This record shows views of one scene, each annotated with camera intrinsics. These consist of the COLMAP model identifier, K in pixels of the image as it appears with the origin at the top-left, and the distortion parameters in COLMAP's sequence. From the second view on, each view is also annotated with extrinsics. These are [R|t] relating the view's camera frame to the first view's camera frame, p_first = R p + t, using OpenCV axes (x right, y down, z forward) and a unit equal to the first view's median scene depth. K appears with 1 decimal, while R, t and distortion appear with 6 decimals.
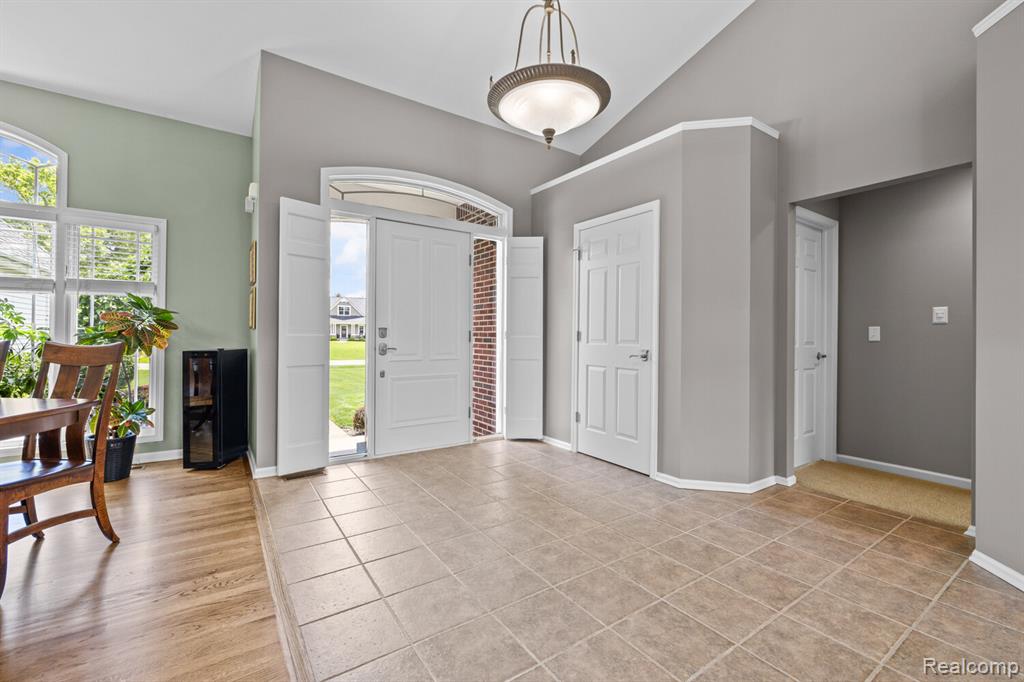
lens RADIAL K [[433.3, 0, 515.5], [0, 433.3, 333.0], [0, 0, 1]] dist [-0.000346, 0.000037]
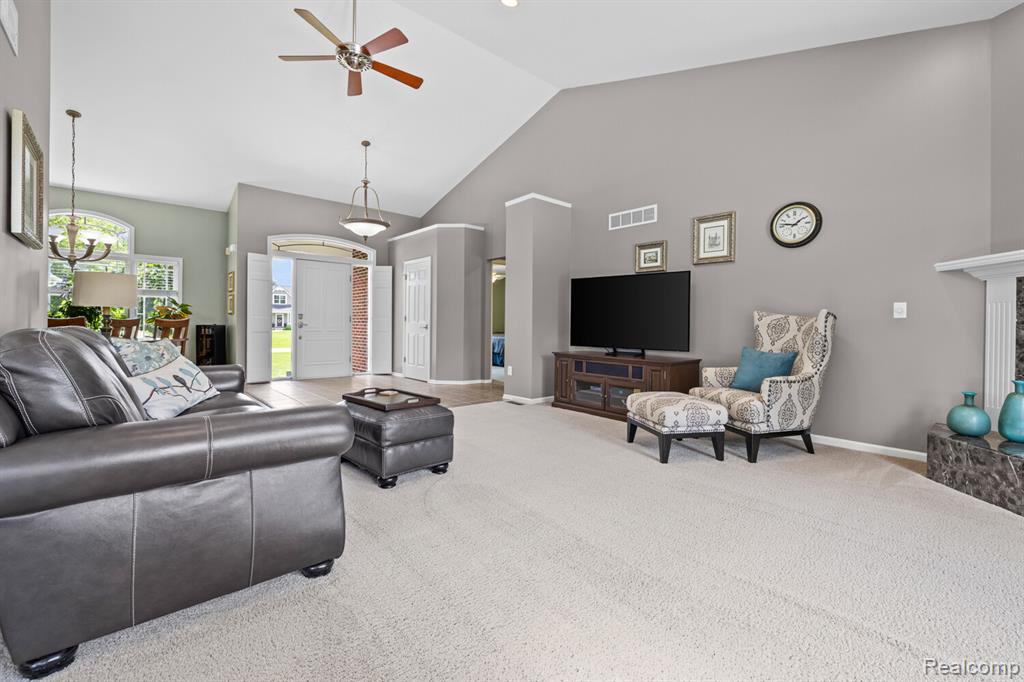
lens RADIAL K [[439.6, 0, 520.6], [0, 439.6, 324.5], [0, 0, 1]] dist [-0.000926, -0.000035]
pose [[0.992241, -0.000324, 0.124328, 0.482304], [-0.000163, 0.999992, 0.003902, 0.029734], [-0.124329, -0.003891, 0.992233, -1.217851]]
